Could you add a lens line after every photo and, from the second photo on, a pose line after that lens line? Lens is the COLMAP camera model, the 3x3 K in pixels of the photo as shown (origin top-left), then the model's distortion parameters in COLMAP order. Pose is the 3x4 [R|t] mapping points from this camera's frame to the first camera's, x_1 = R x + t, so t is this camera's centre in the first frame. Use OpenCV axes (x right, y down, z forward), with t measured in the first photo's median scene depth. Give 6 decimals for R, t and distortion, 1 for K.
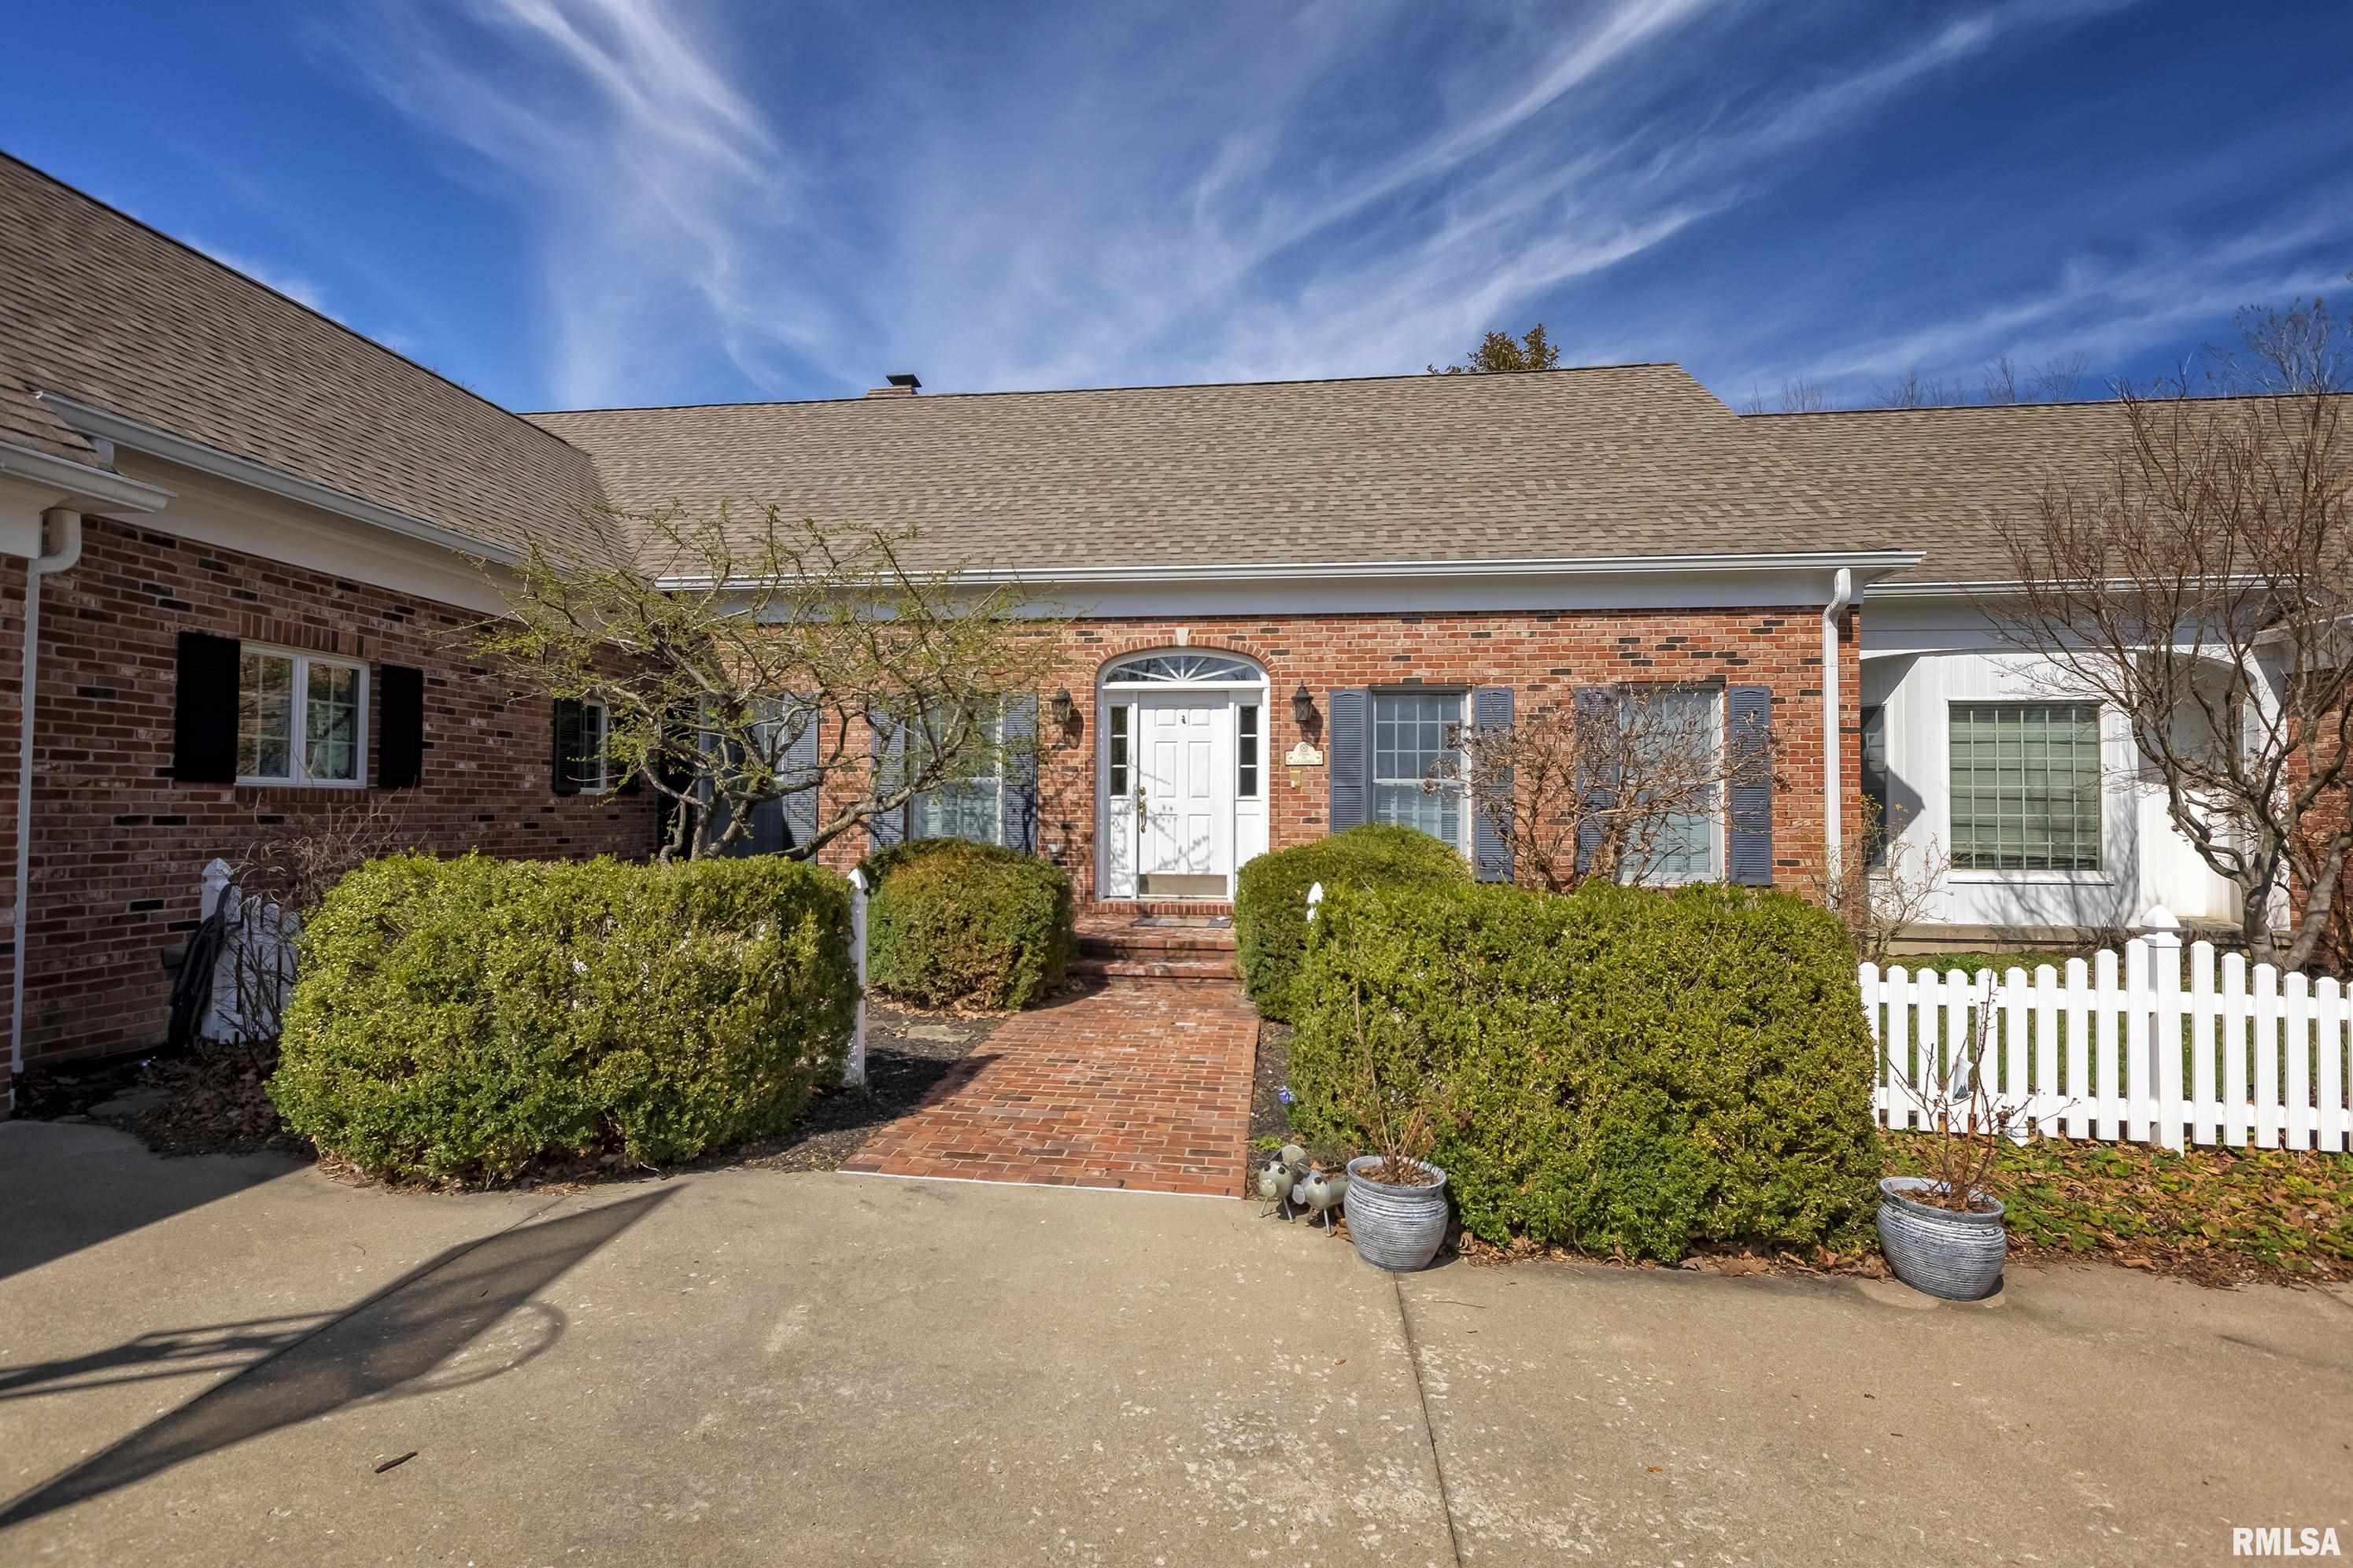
lens RADIAL K [[1035.0, 0, 1171.8], [0, 1035.0, 831.9], [0, 0, 1]] dist [0.017245, 0.000095]
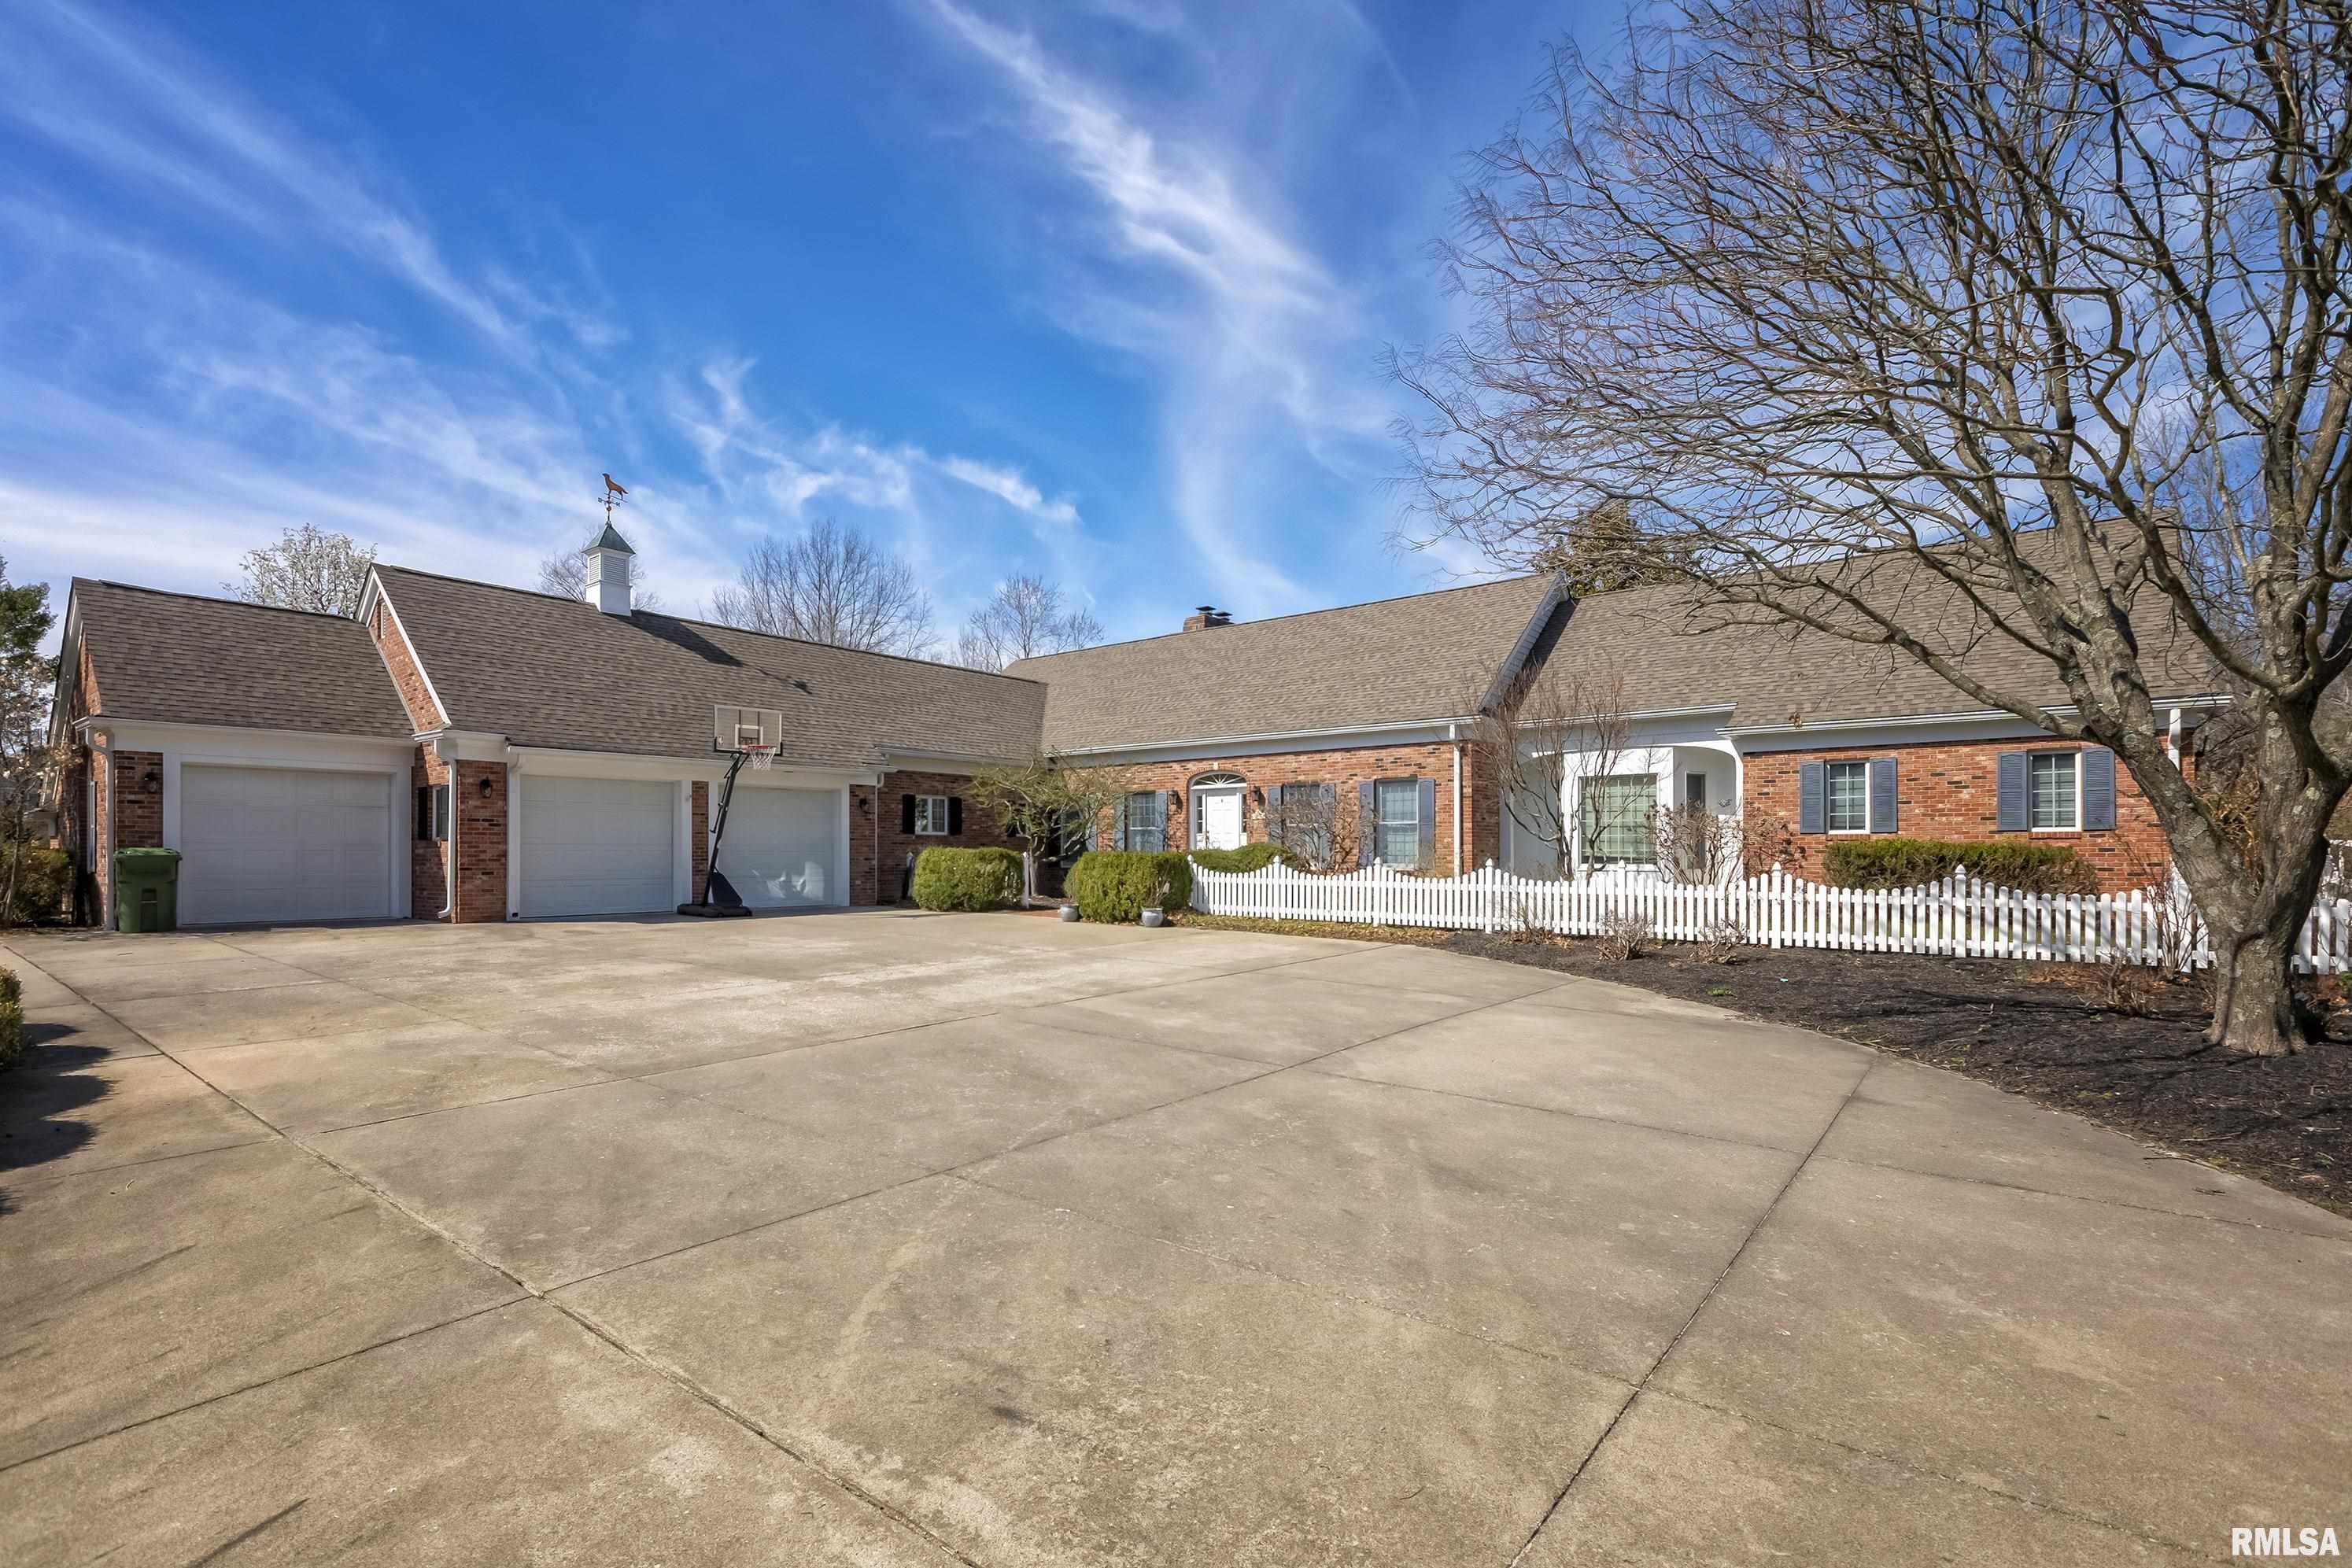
lens RADIAL K [[1034.6, 0, 1171.3], [0, 1034.6, 831.9], [0, 0, 1]] dist [0.017245, 0.000095]
pose [[0.857821, -0.018563, -0.513612, 1.122093], [-0.006614, 0.998866, -0.047148, 0.073369], [0.513905, 0.043842, 0.856726, -1.059918]]
